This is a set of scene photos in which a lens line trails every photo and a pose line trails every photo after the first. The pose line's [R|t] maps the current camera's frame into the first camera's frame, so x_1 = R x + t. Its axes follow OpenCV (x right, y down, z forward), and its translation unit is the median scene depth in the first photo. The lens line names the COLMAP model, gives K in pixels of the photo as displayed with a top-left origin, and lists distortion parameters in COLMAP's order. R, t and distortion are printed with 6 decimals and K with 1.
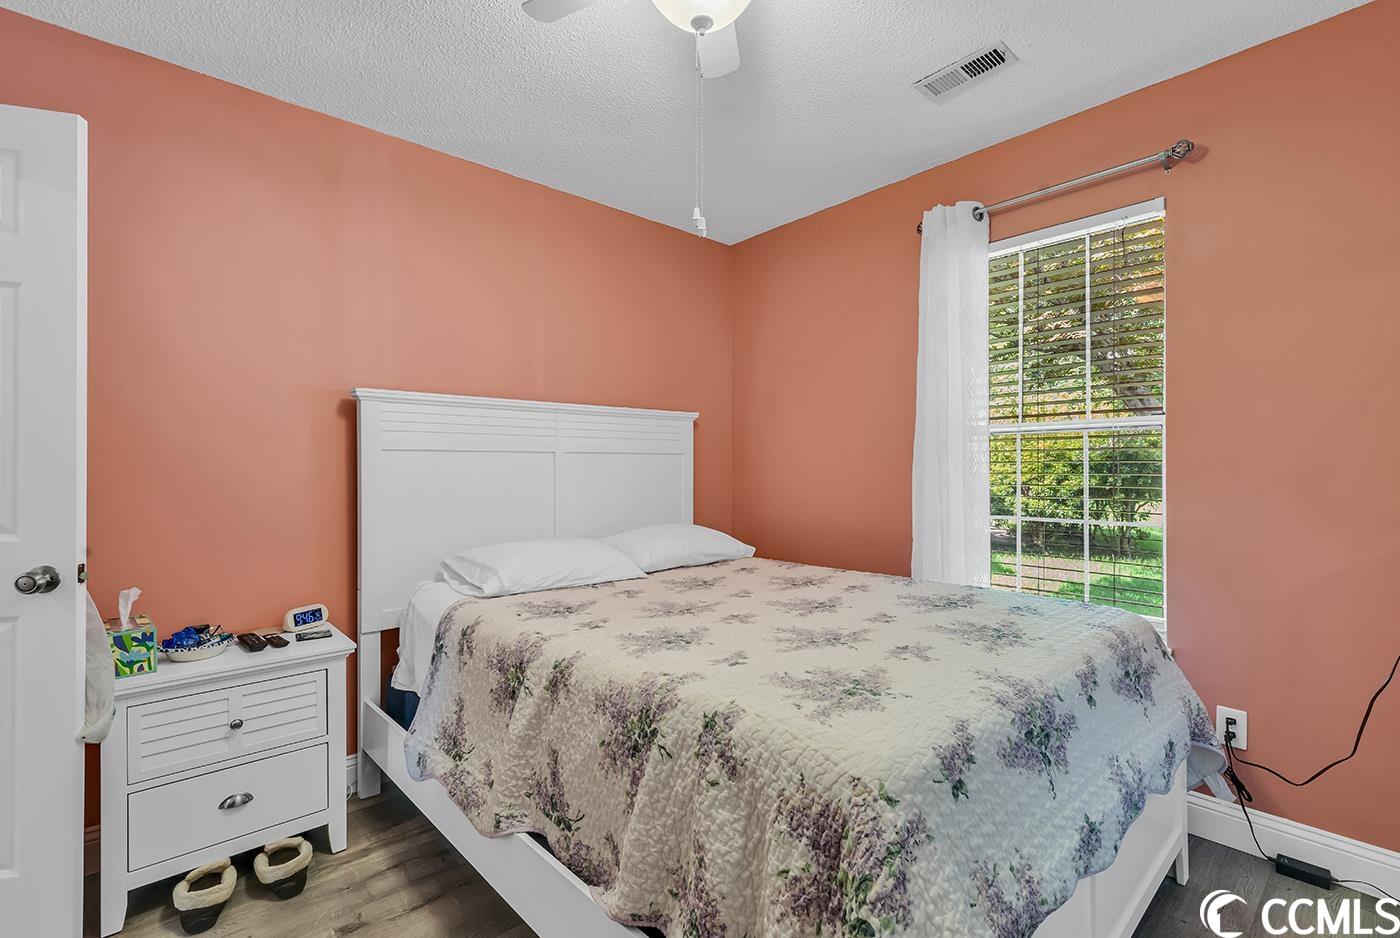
lens RADIAL K [[636.0, 0, 717.8], [0, 636.0, 476.2], [0, 0, 1]] dist [0.002607, -0.000041]
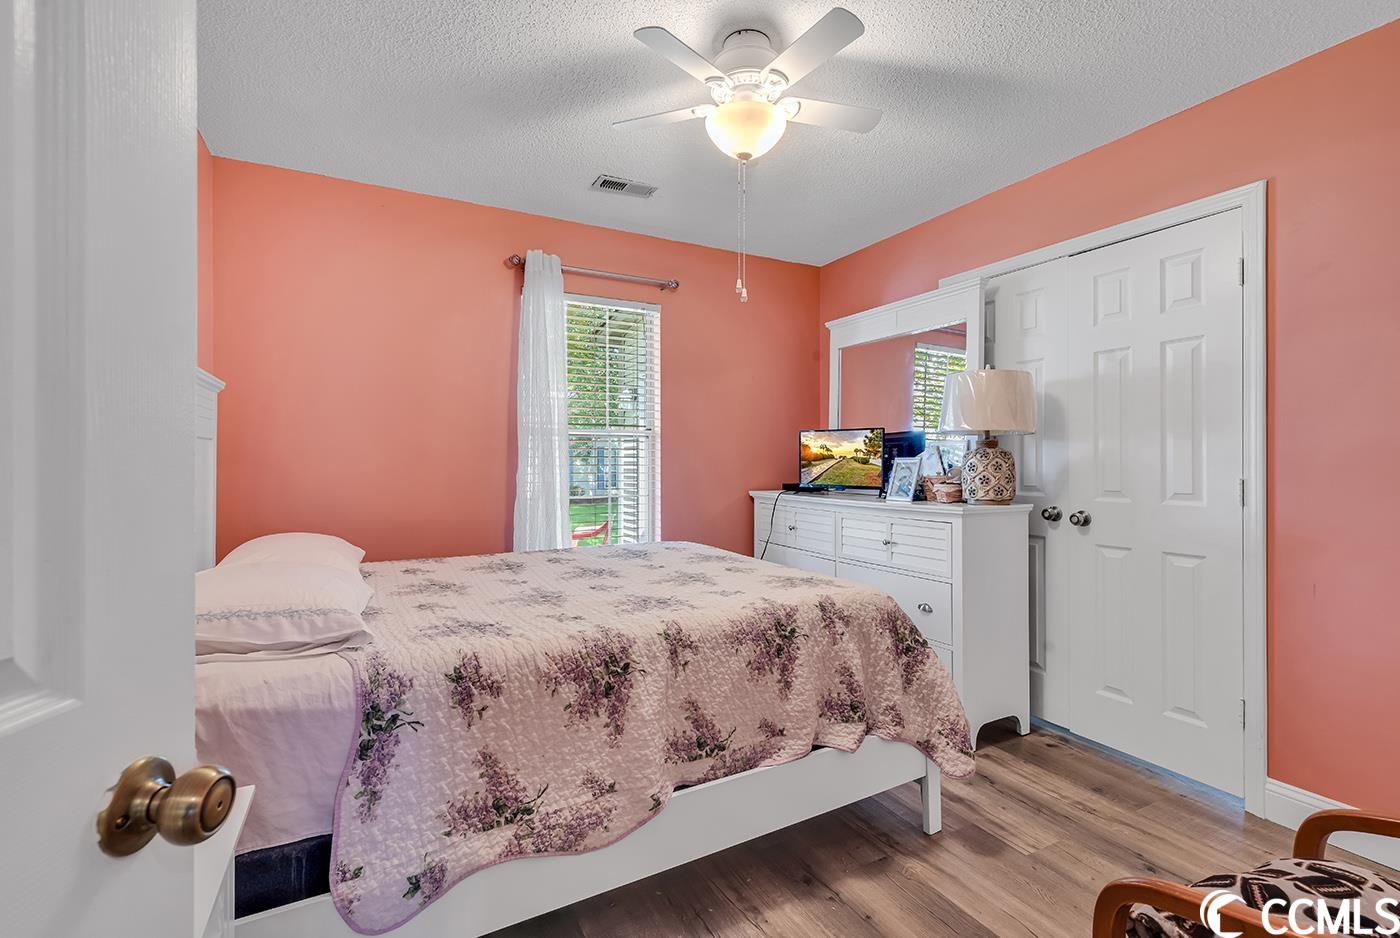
lens RADIAL K [[619.1, 0, 700.0], [0, 619.1, 469.0], [0, 0, 1]] dist [0.002906, 0.000076]
pose [[0.249836, -0.008732, 0.968249, -1.066636], [0.007336, 0.999948, 0.007125, -0.002797], [-0.968260, 0.005323, 0.249887, 0.555674]]
